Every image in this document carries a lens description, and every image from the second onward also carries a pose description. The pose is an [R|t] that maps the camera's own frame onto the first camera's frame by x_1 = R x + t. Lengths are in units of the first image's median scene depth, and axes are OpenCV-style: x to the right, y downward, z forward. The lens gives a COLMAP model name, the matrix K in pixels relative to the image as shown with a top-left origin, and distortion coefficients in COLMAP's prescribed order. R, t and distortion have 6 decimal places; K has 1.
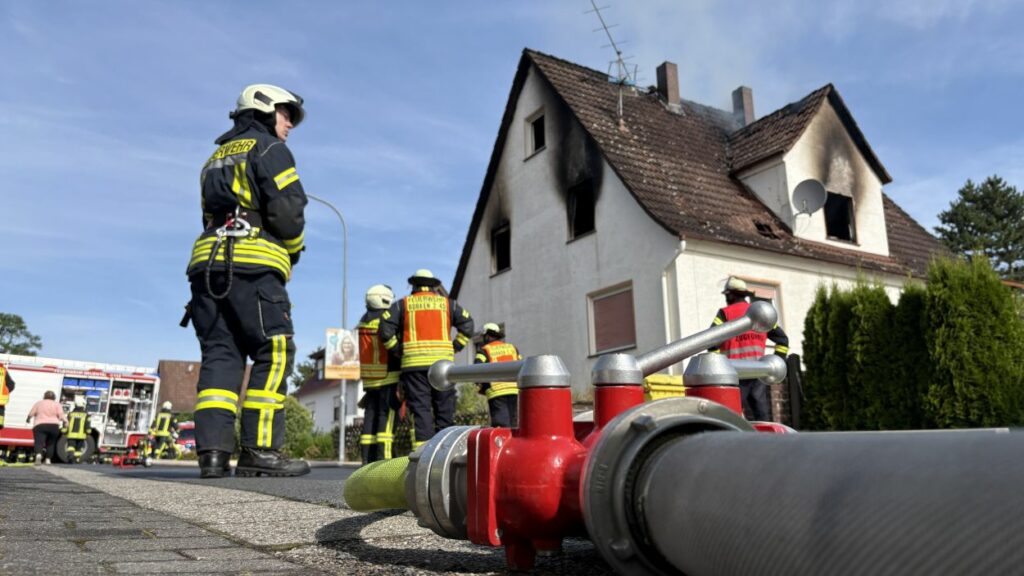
lens RADIAL K [[770.7, 0, 512.0], [0, 770.7, 288.0], [0, 0, 1]] dist [0.089769, -0.128803]
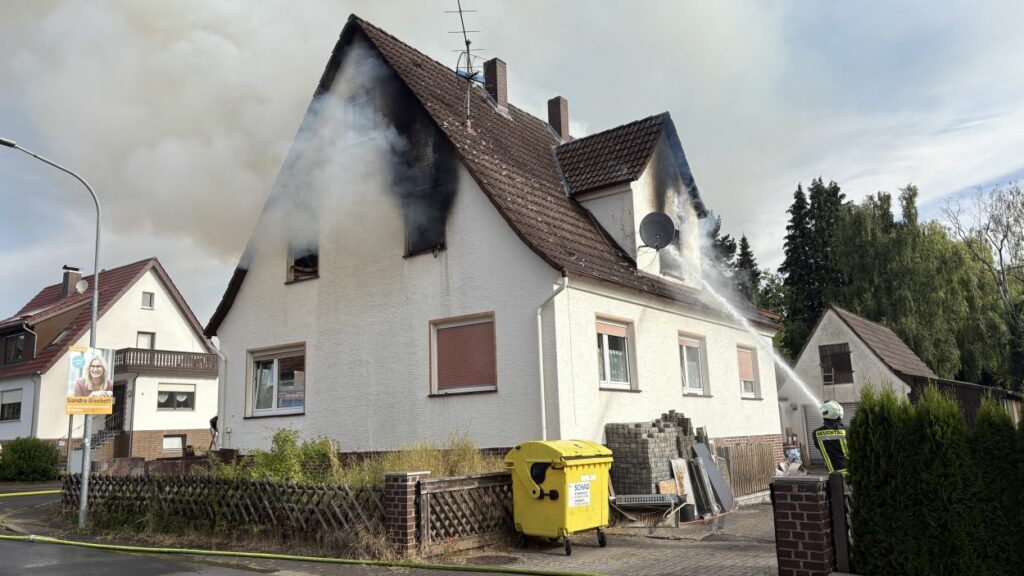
lens RADIAL K [[770.7, 0, 512.0], [0, 770.7, 288.0], [0, 0, 1]] dist [0.089769, -0.128803]
pose [[0.927833, 0.062425, 0.367736, -0.127072], [-0.072913, 0.997230, 0.014680, -0.045127], [-0.365801, -0.040433, 0.929814, 0.162264]]
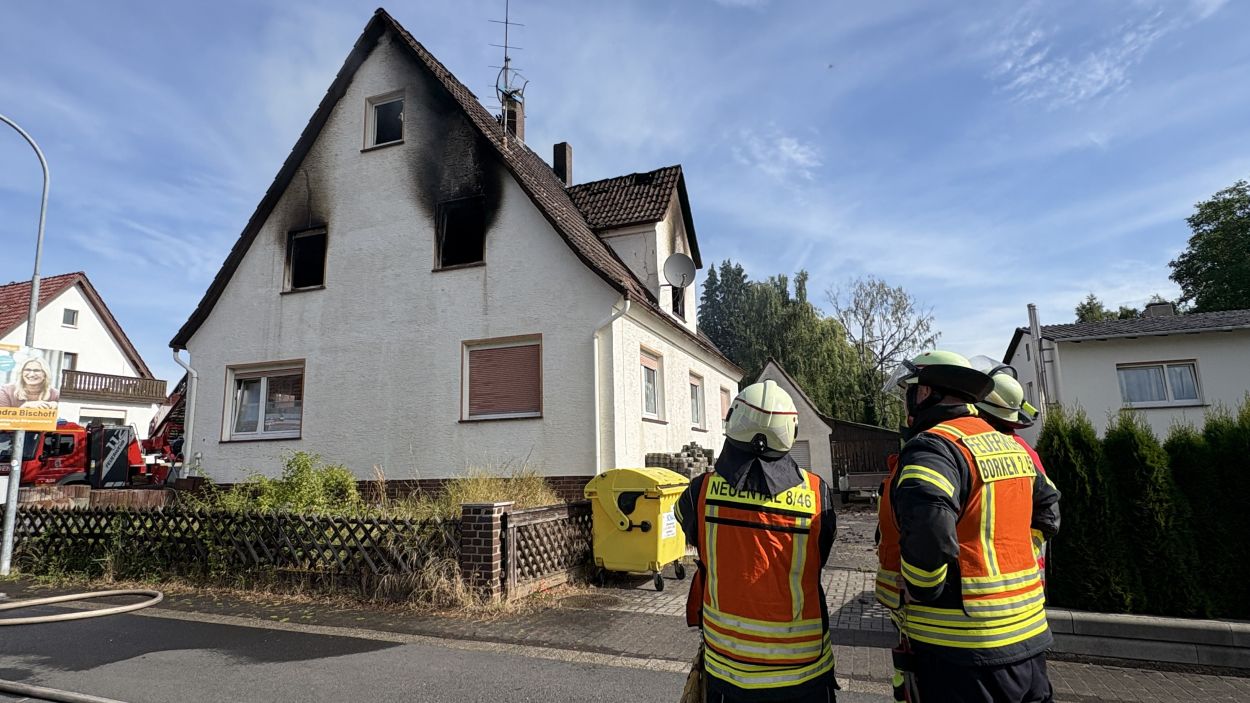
lens RADIAL K [[667.0, 0, 636.7], [0, 667.0, 355.0], [0, 0, 1]] dist [0.007899, -0.000474]
pose [[0.785108, 0.105104, 0.610375, -0.169631], [-0.134141, 0.990960, 0.001902, -0.003302], [-0.604658, -0.083369, 0.792110, 0.325516]]
